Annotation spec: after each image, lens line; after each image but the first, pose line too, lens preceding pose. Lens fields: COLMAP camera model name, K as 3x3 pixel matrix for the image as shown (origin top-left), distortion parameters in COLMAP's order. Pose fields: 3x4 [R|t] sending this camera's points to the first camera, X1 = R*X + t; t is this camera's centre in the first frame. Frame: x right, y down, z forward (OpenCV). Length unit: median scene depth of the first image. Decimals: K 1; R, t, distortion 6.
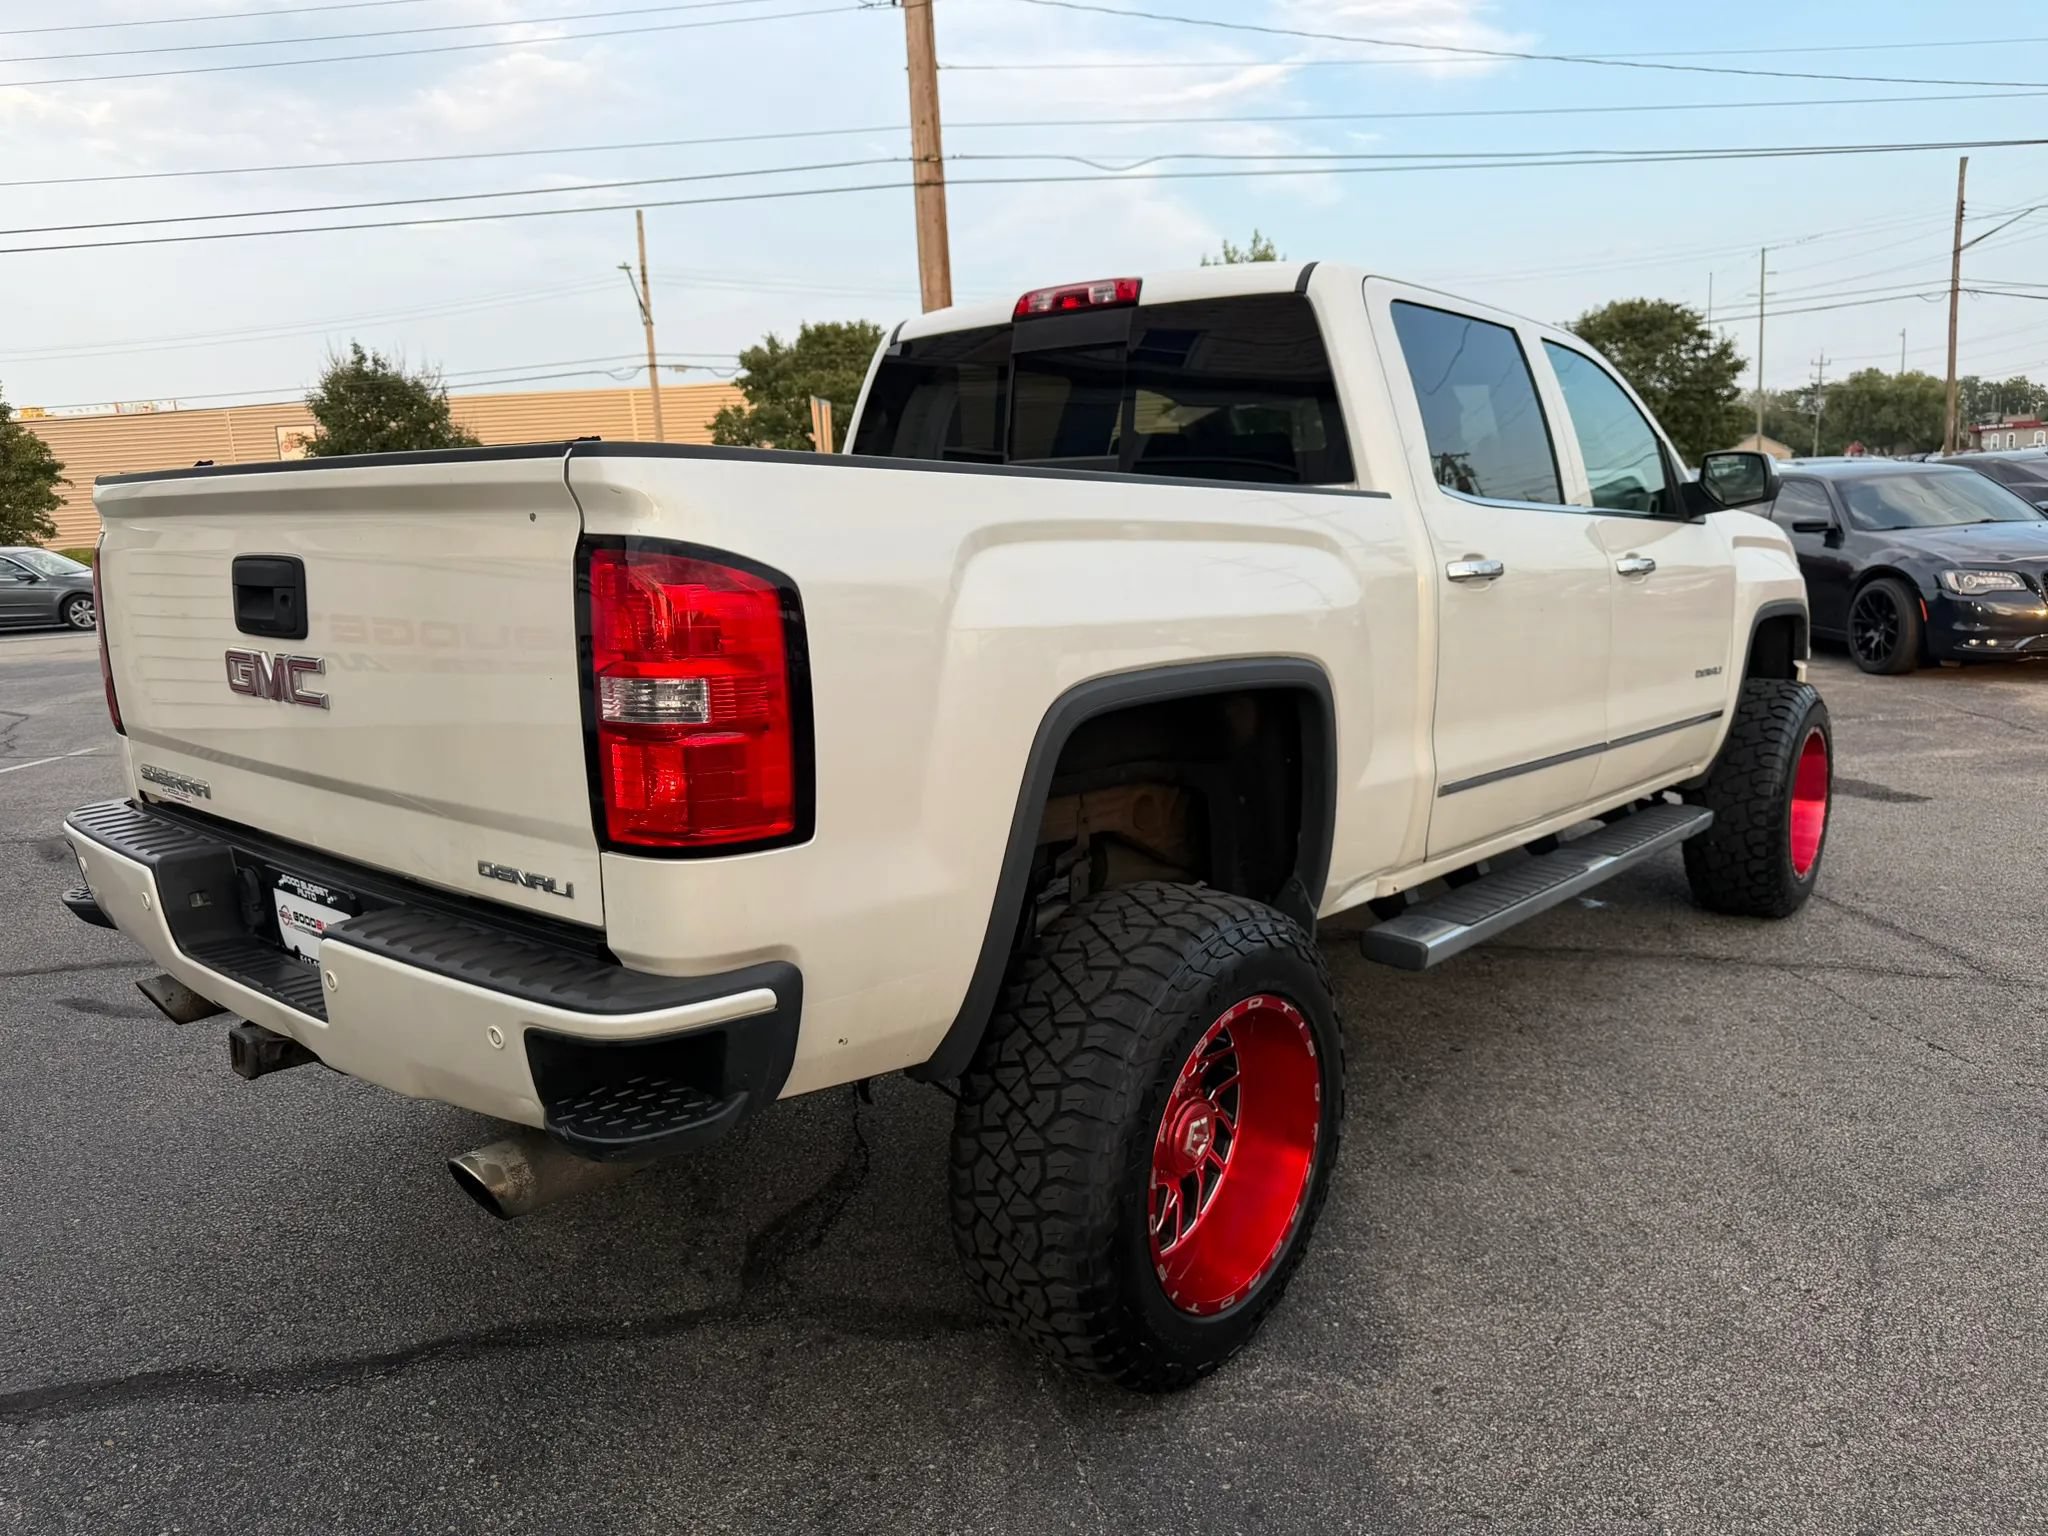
lens RADIAL K [[1469.7, 0, 1021.9], [0, 1469.7, 778.8], [0, 0, 1]] dist [0.008279, -0.016267]
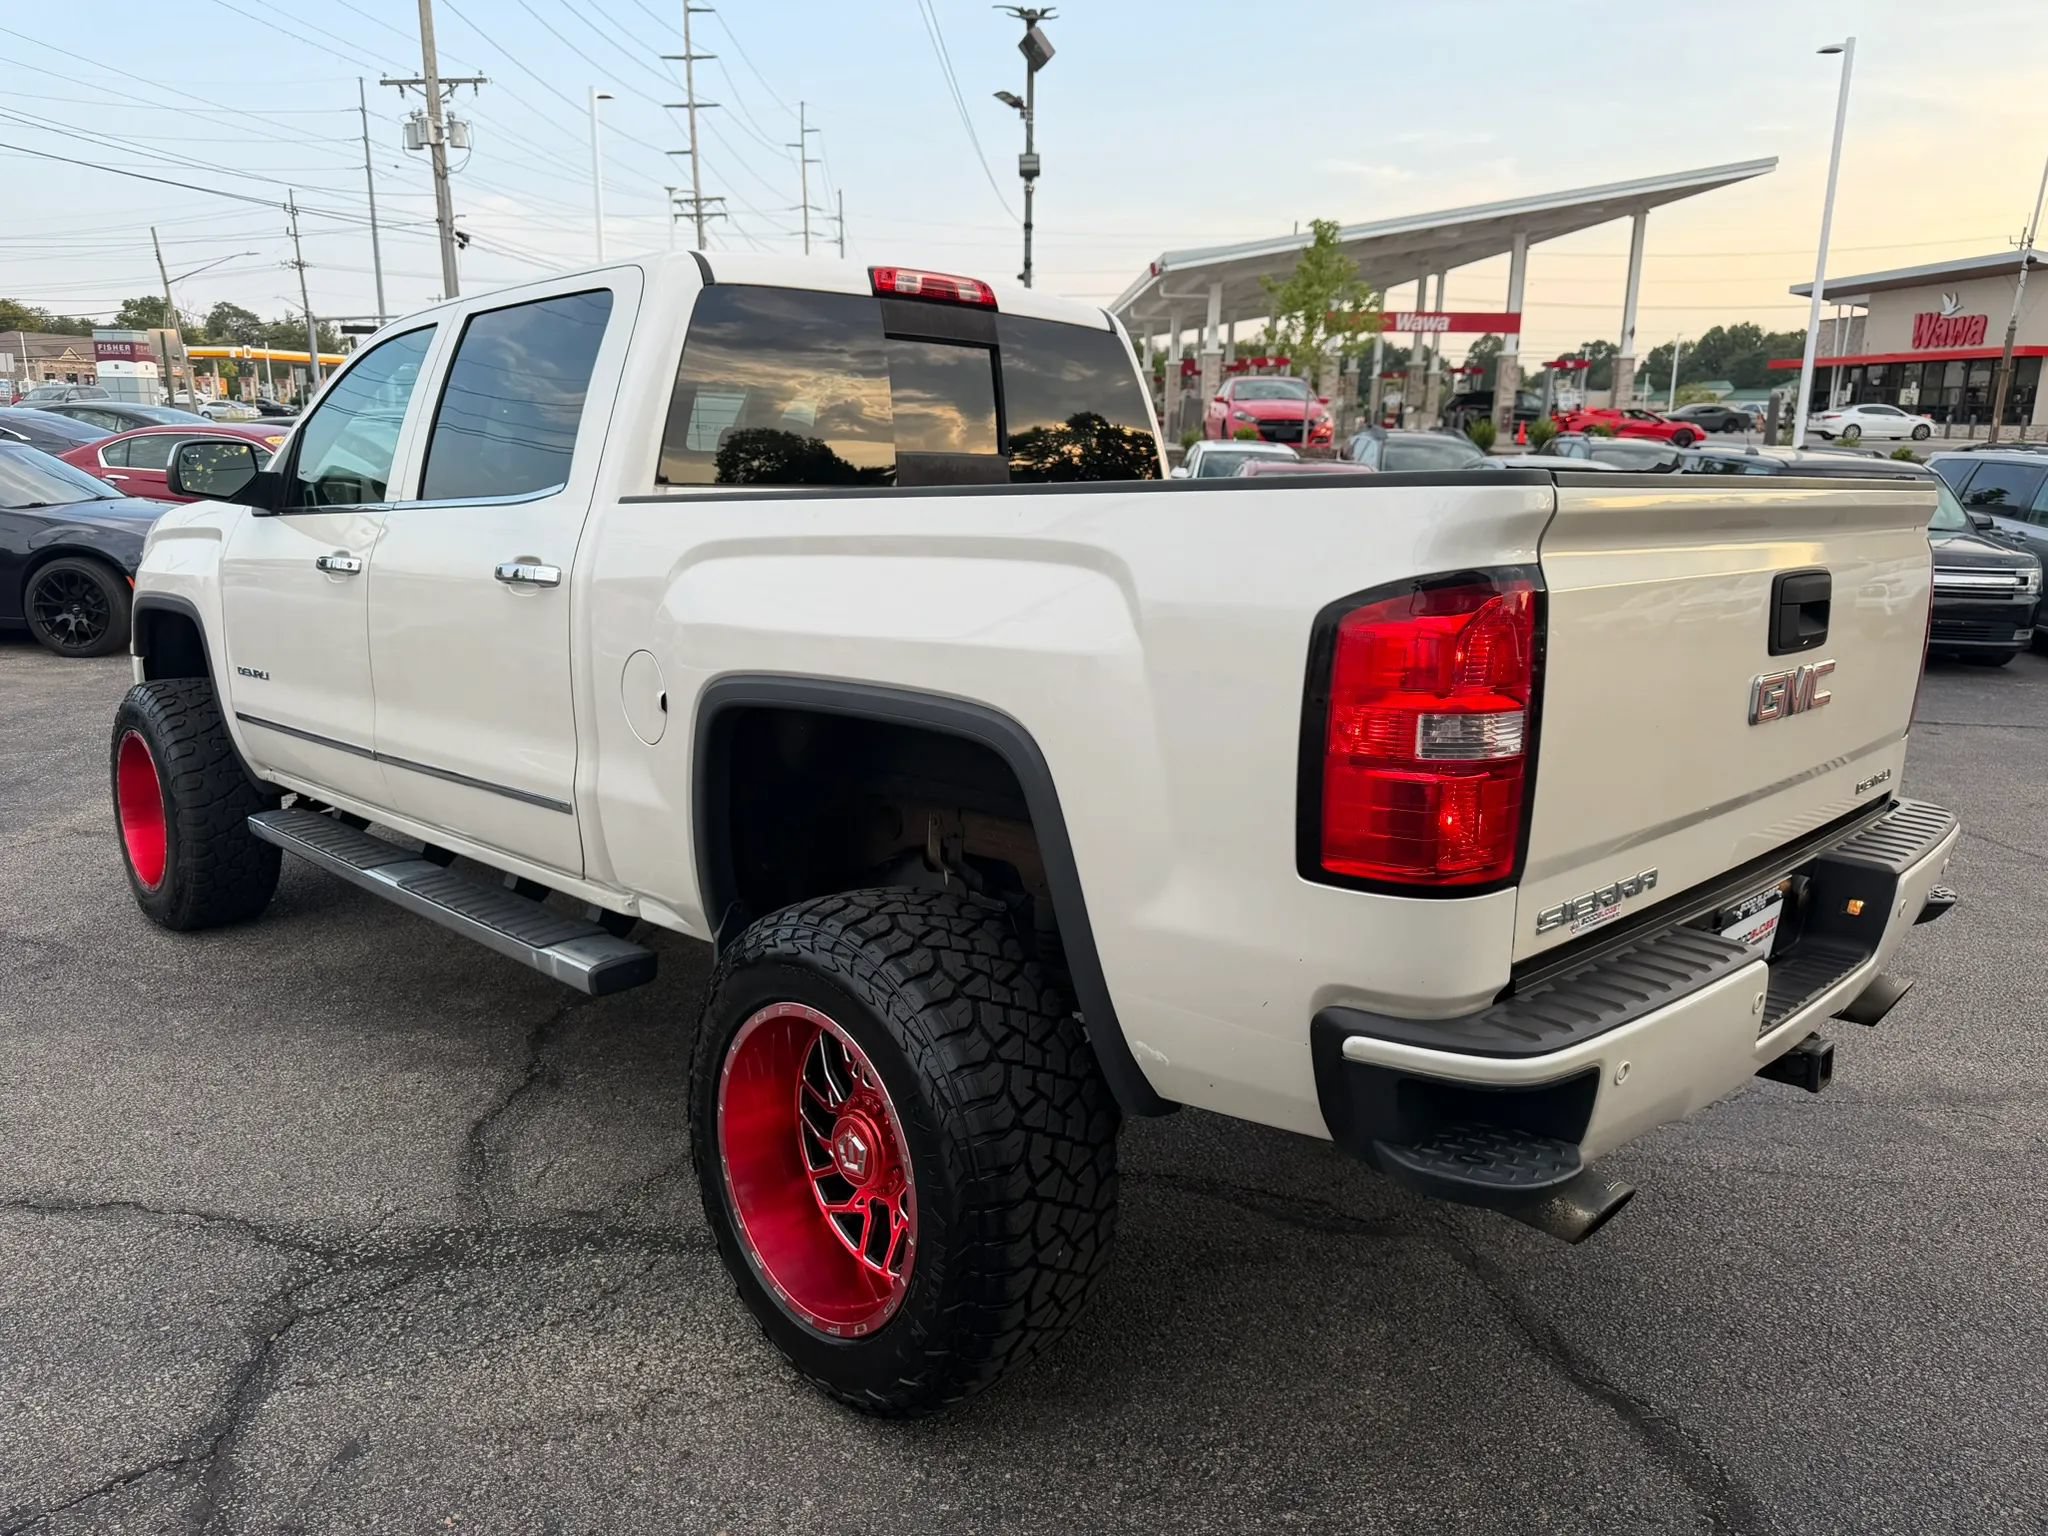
lens RADIAL K [[1469.7, 0, 1027.7], [0, 1469.7, 772.7], [0, 0, 1]] dist [0.008279, -0.016267]
pose [[0.100093, -0.182349, 0.978126, -1.089944], [0.164926, 0.972504, 0.164424, -0.187944], [-0.981214, 0.144860, 0.127415, 0.979982]]
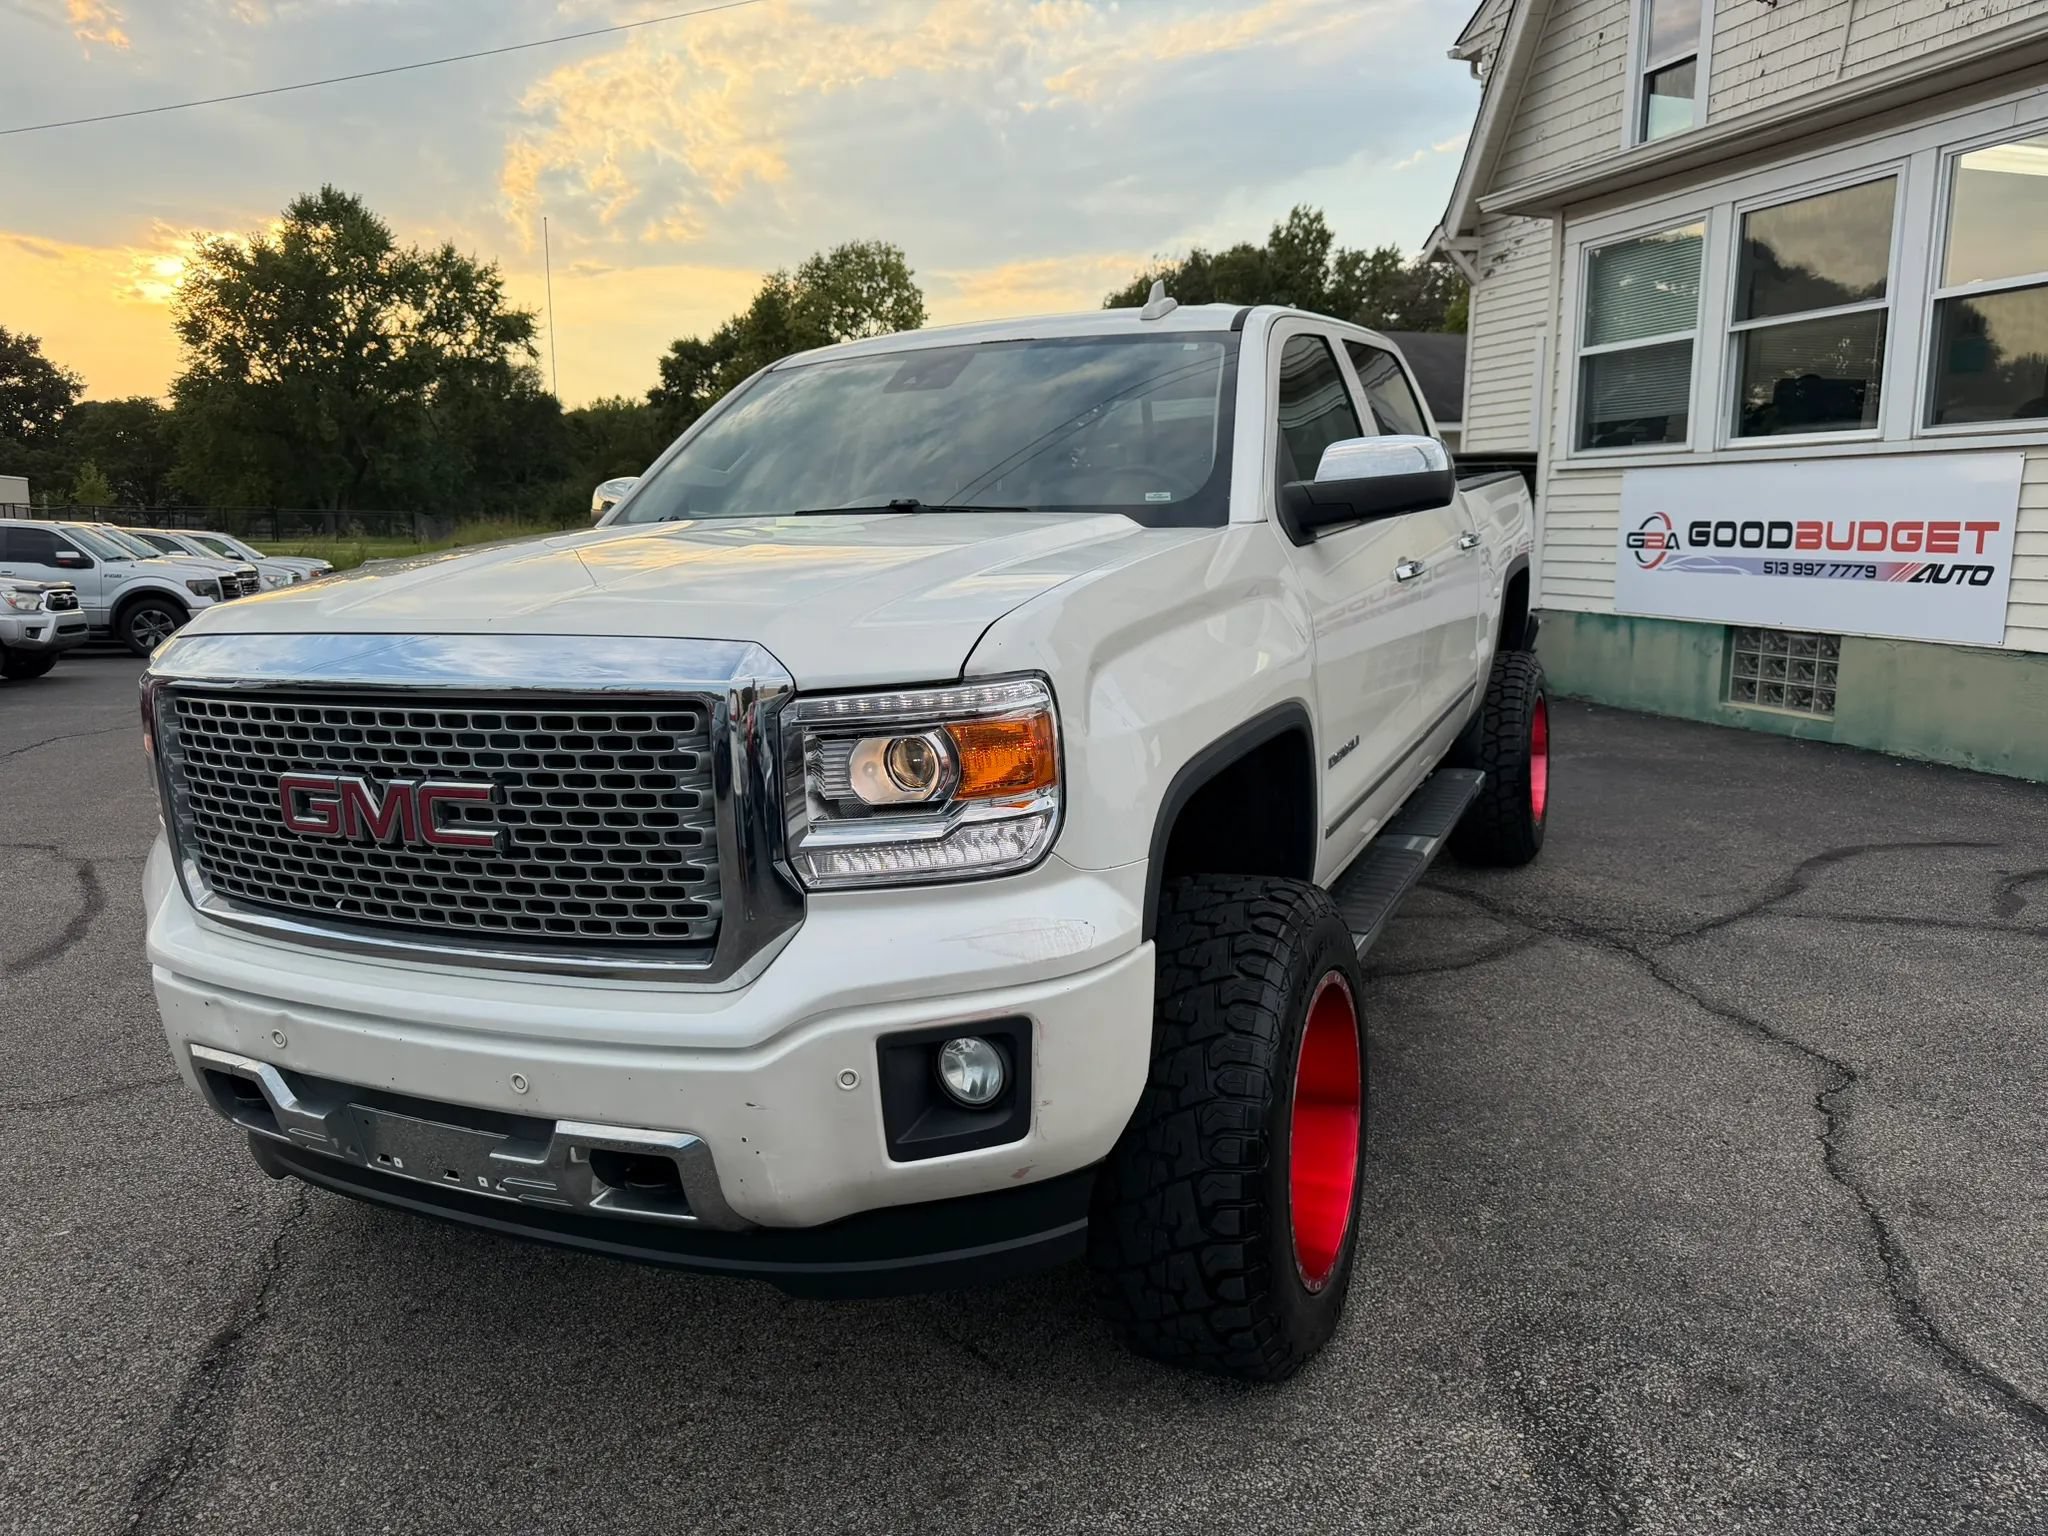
lens RADIAL K [[1469.7, 0, 1030.0], [0, 1469.7, 770.3], [0, 0, 1]] dist [0.008279, -0.016267]
pose [[-0.965914, 0.093730, -0.241298, 0.673238], [0.004185, 0.937677, 0.347482, -0.516807], [0.258829, 0.334628, -0.906108, 2.735034]]
